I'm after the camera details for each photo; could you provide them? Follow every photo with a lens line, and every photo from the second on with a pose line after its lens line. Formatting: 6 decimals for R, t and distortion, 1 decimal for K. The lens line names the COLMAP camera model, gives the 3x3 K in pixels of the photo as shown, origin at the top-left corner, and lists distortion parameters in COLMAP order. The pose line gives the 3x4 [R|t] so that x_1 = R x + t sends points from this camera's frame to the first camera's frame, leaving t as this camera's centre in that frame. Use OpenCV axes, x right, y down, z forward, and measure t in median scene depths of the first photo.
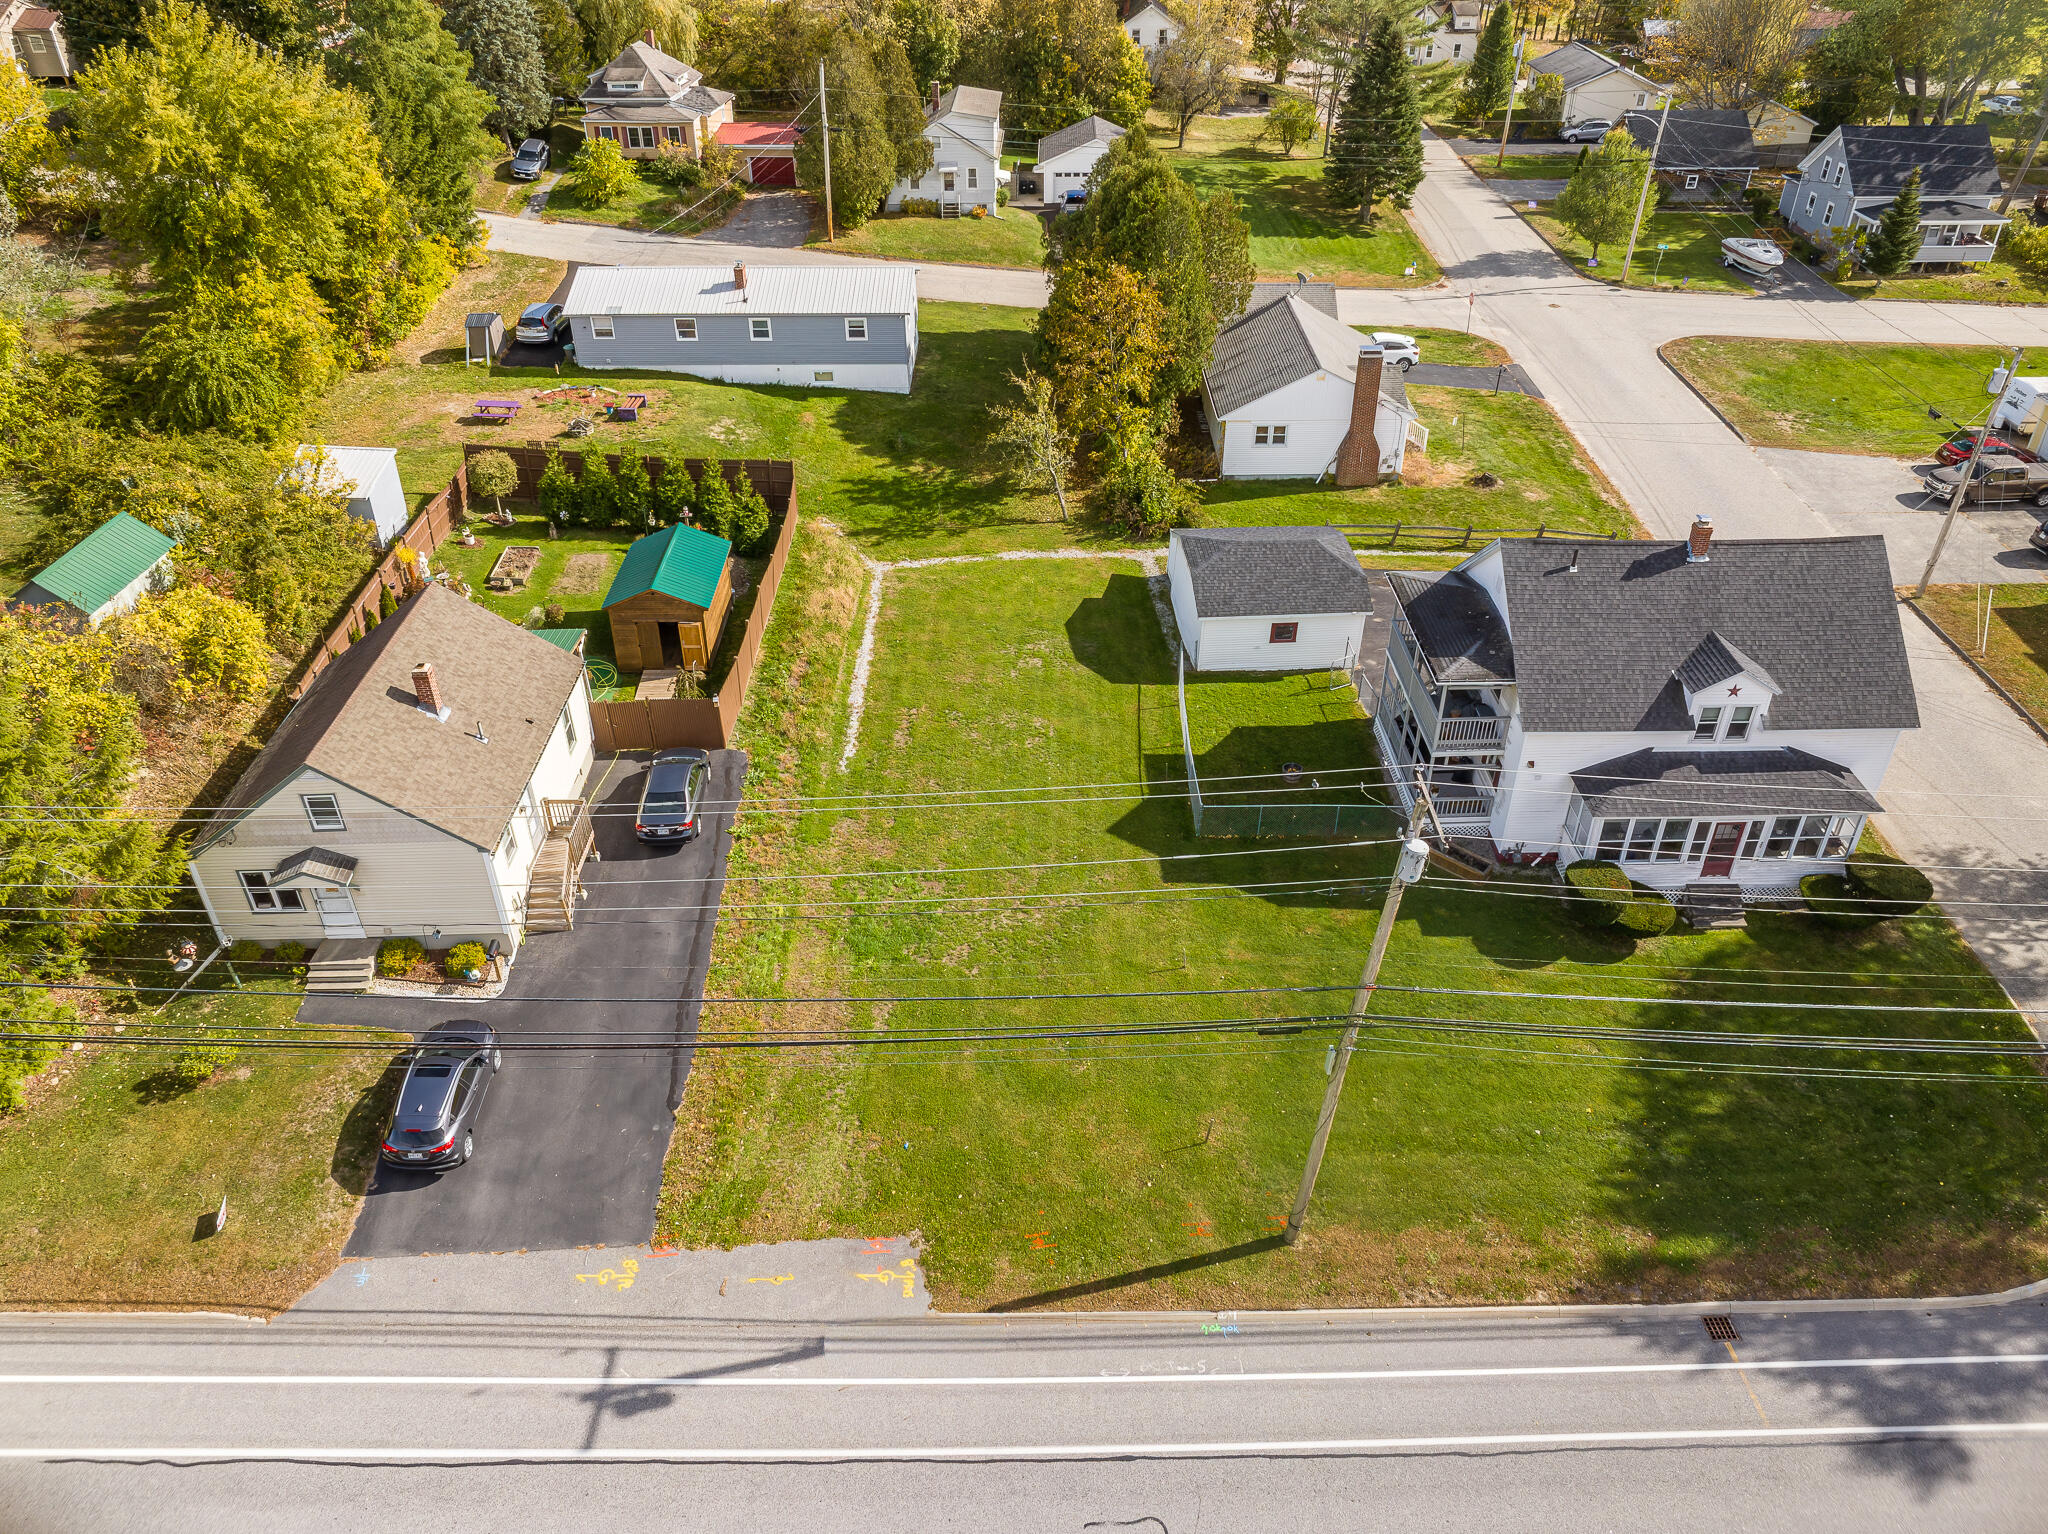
lens RADIAL K [[1464.7, 0, 1038.0], [0, 1464.7, 772.7], [0, 0, 1]] dist [-0.012267, -0.004689]
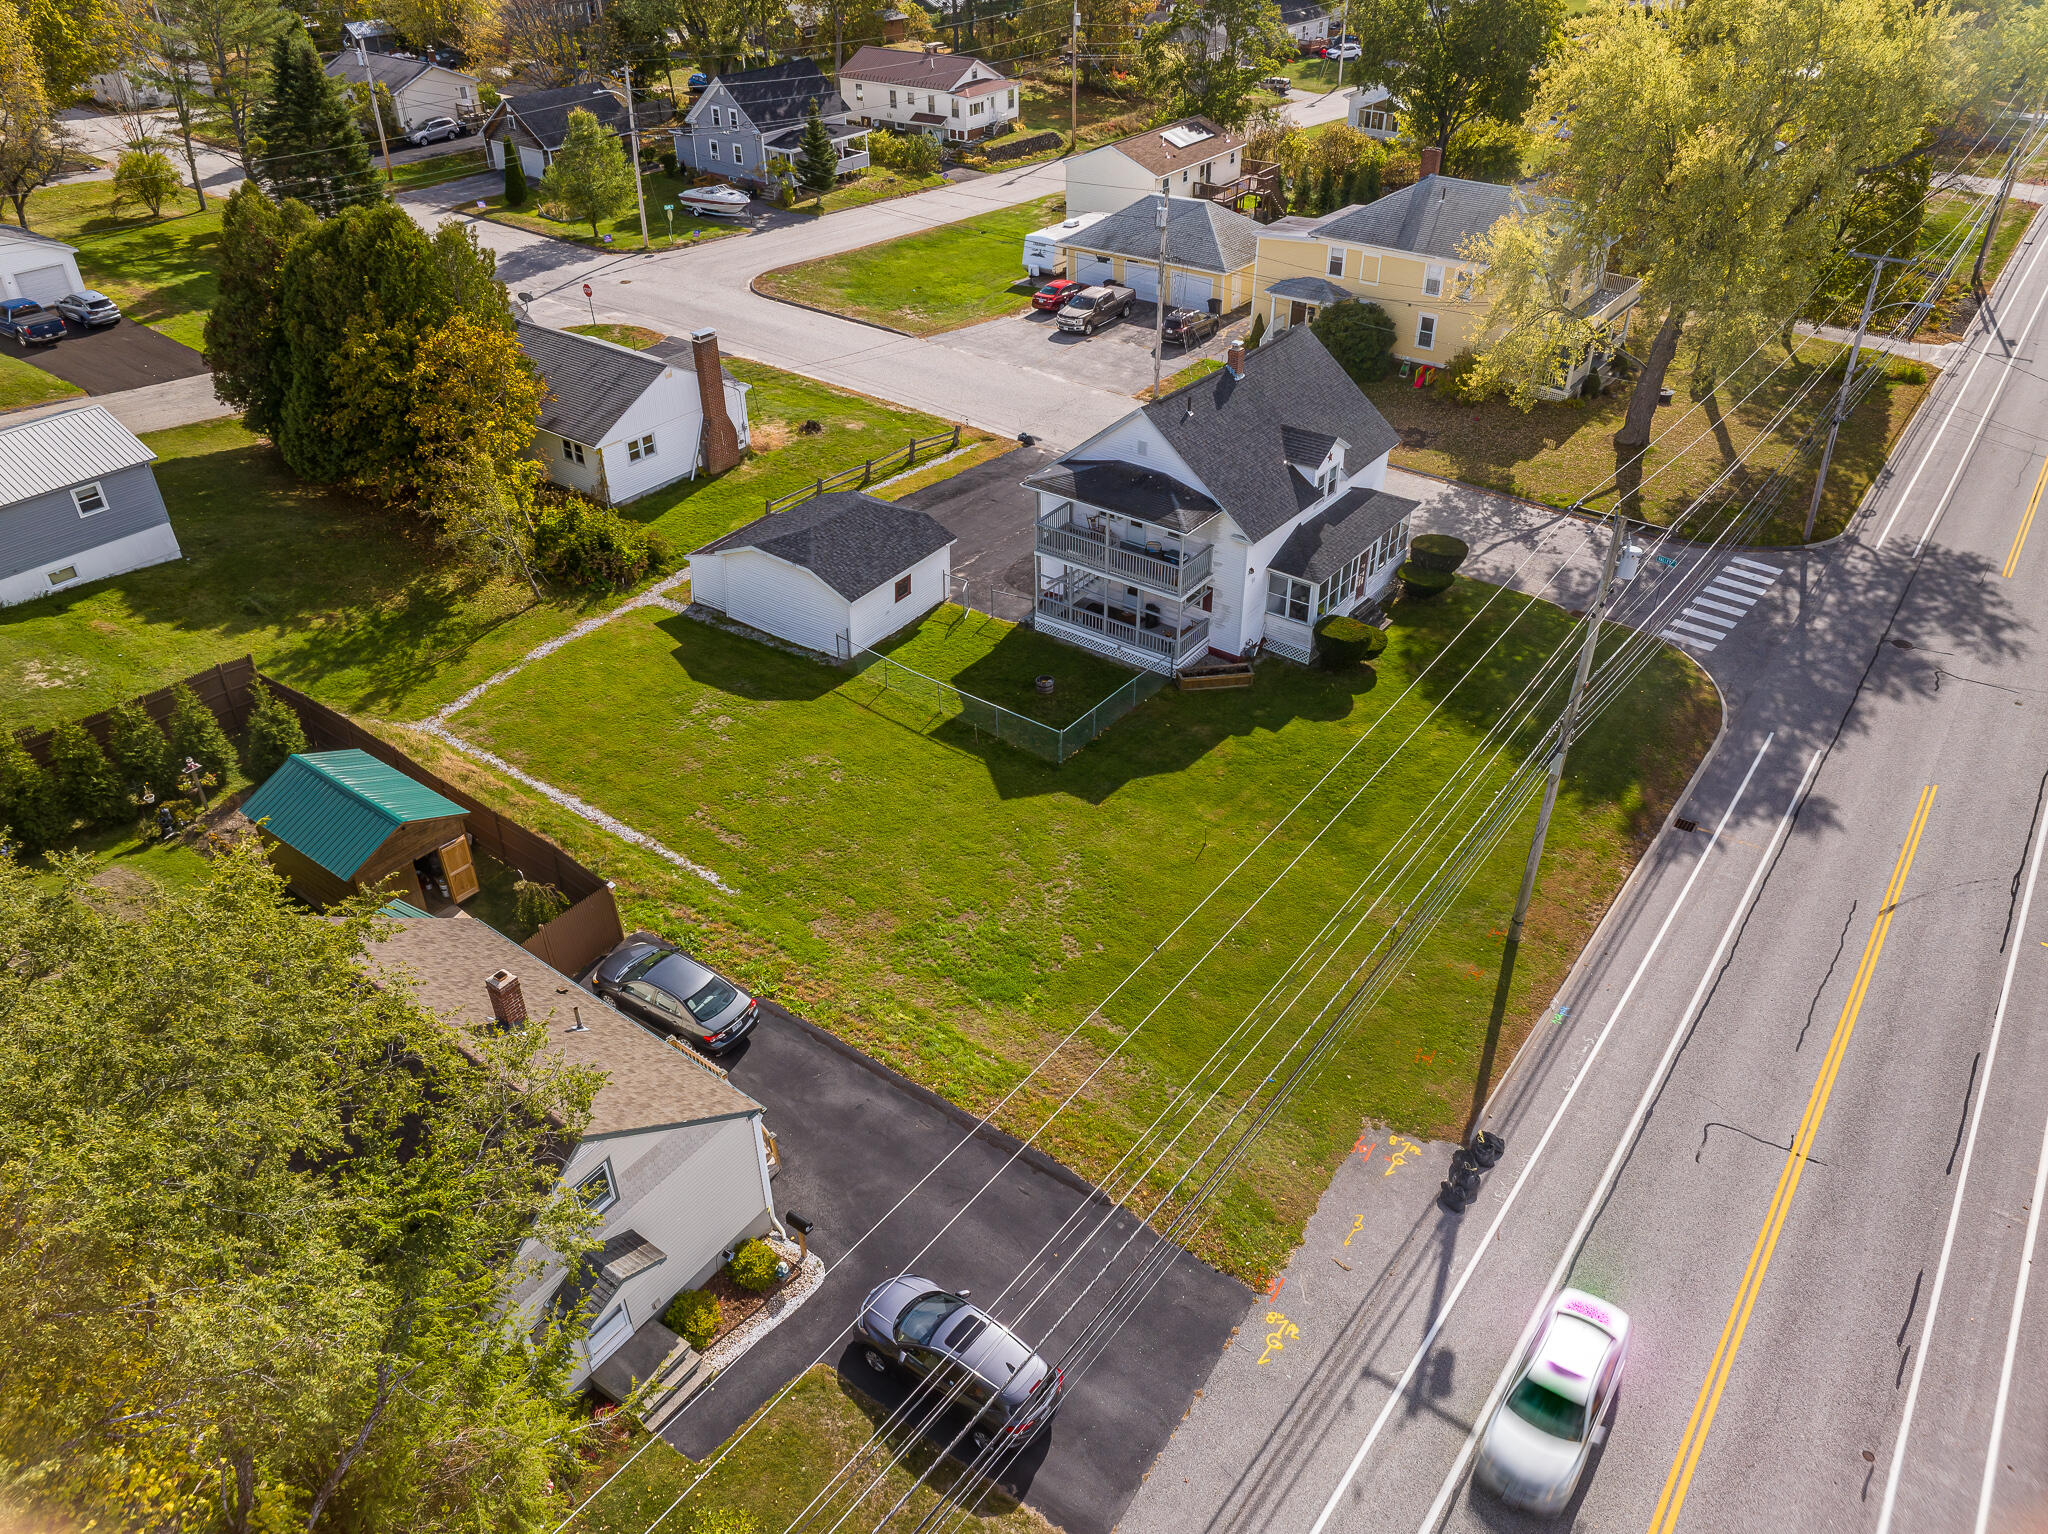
lens RADIAL K [[1469.1, 0, 1035.8], [0, 1469.1, 771.8], [0, 0, 1]] dist [-0.018458, -0.002856]
pose [[0.613938, -0.449106, 0.649141, -0.431918], [0.452079, 0.874191, 0.177242, -0.107114], [-0.647073, 0.184647, 0.739731, 0.177630]]
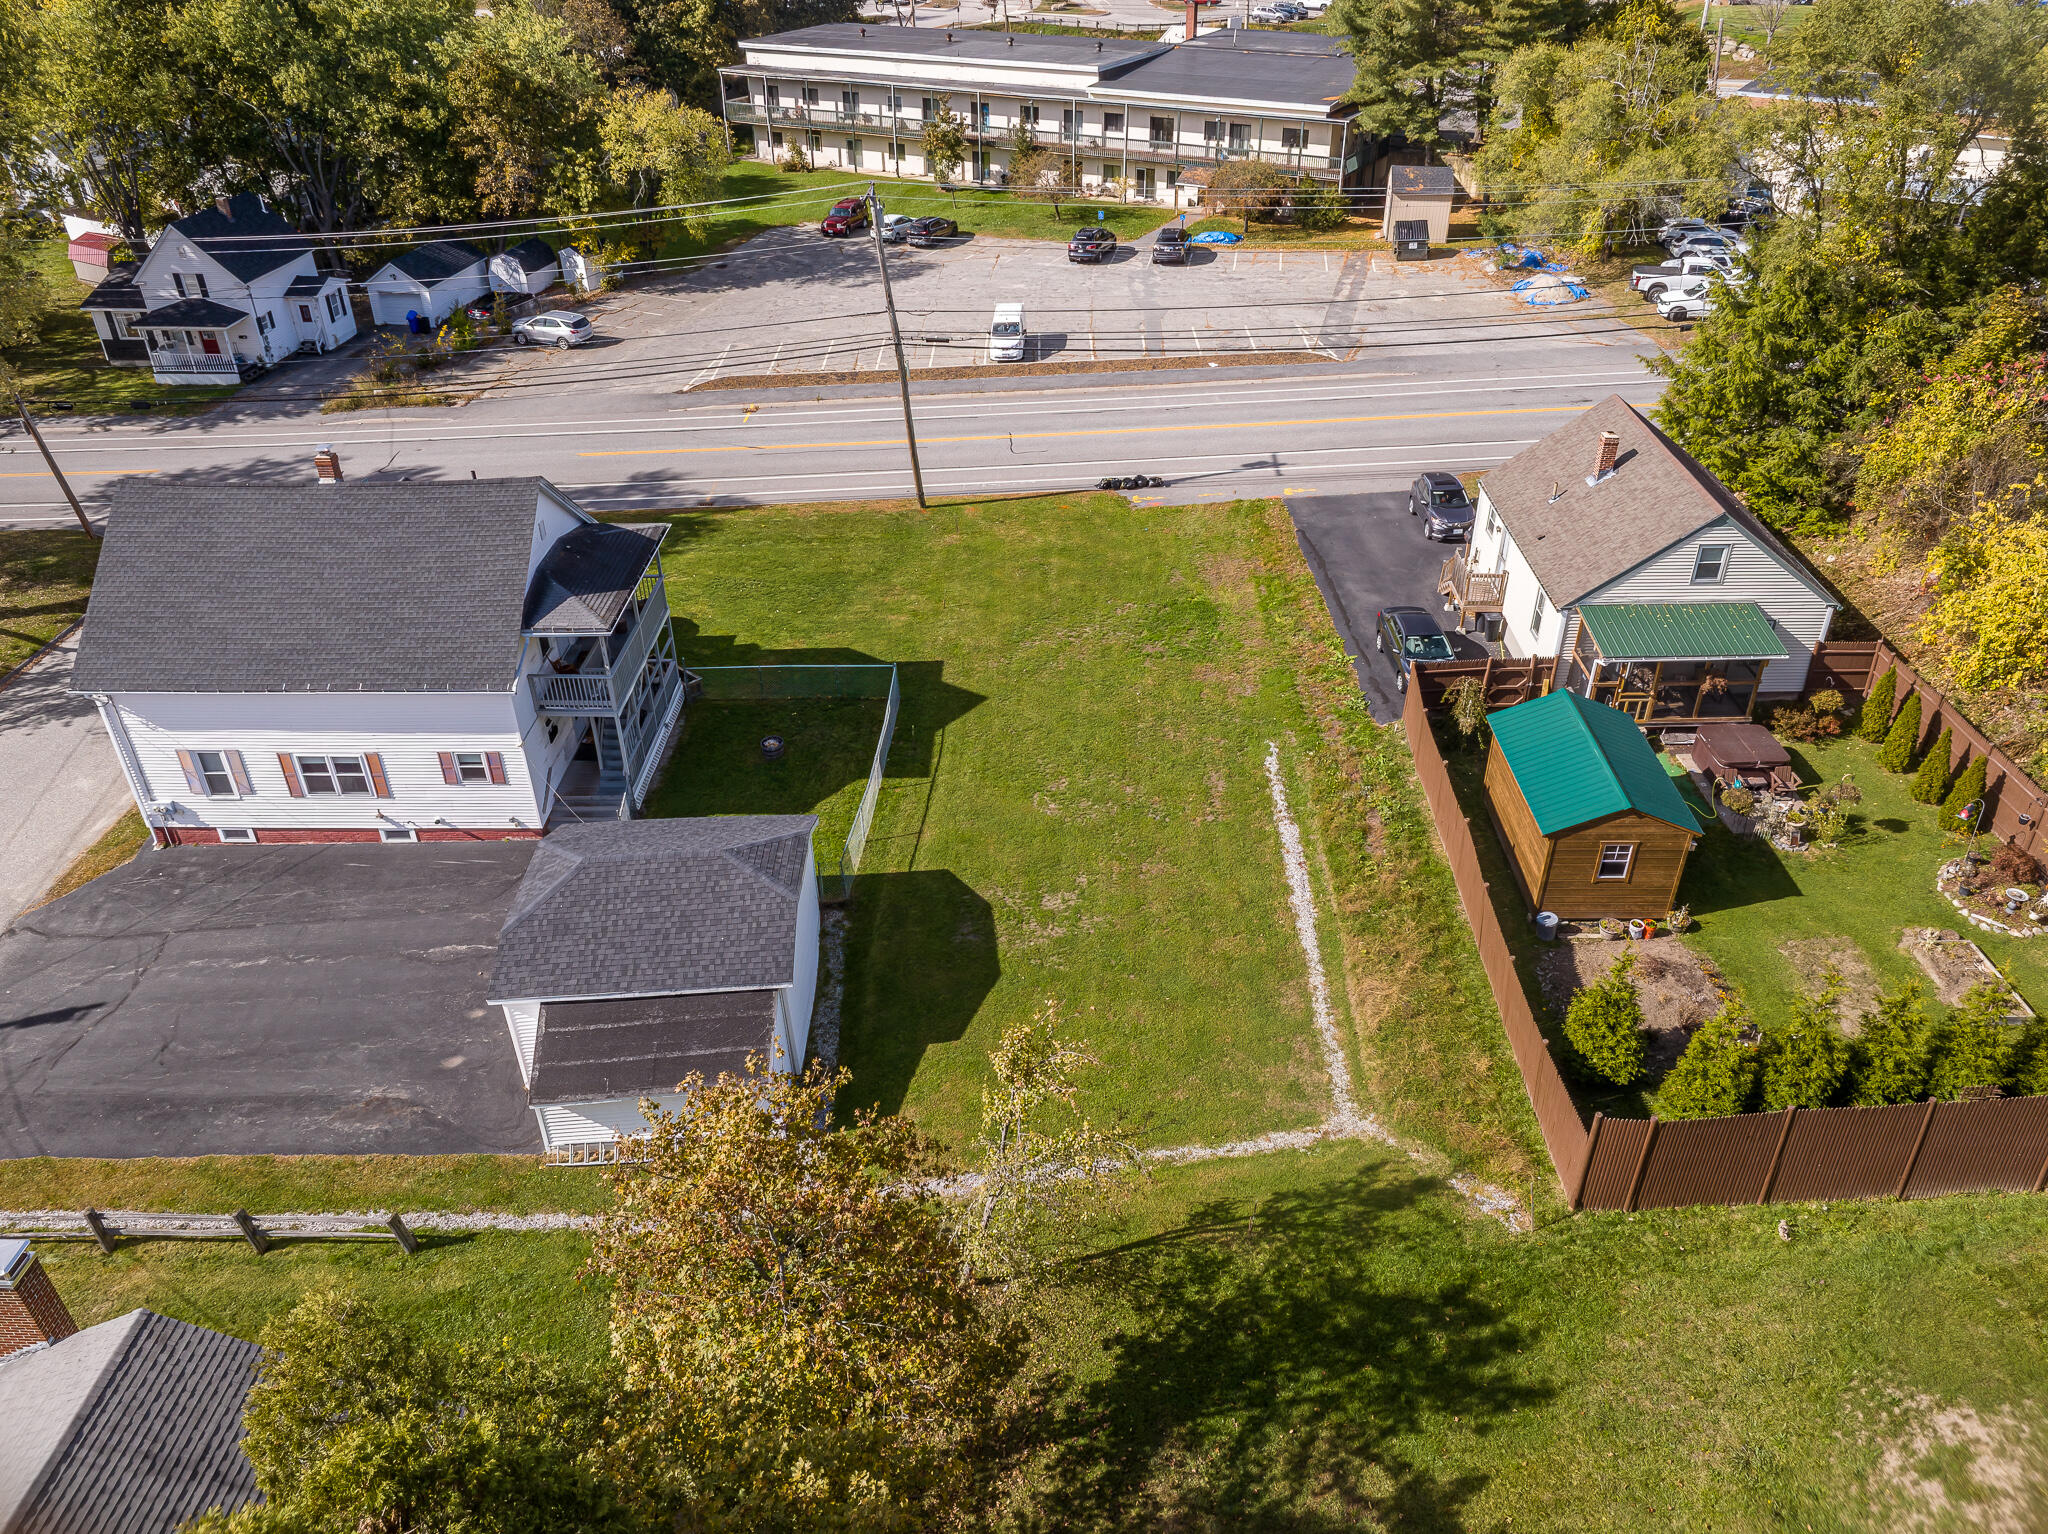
lens RADIAL K [[1469.1, 0, 1035.8], [0, 1469.1, 771.8], [0, 0, 1]] dist [-0.018458, -0.002856]
pose [[-0.999452, -0.012929, 0.030488, -0.012533], [0.023380, 0.376526, 0.926111, -0.649725], [-0.023453, 0.926316, -0.376017, 1.057501]]
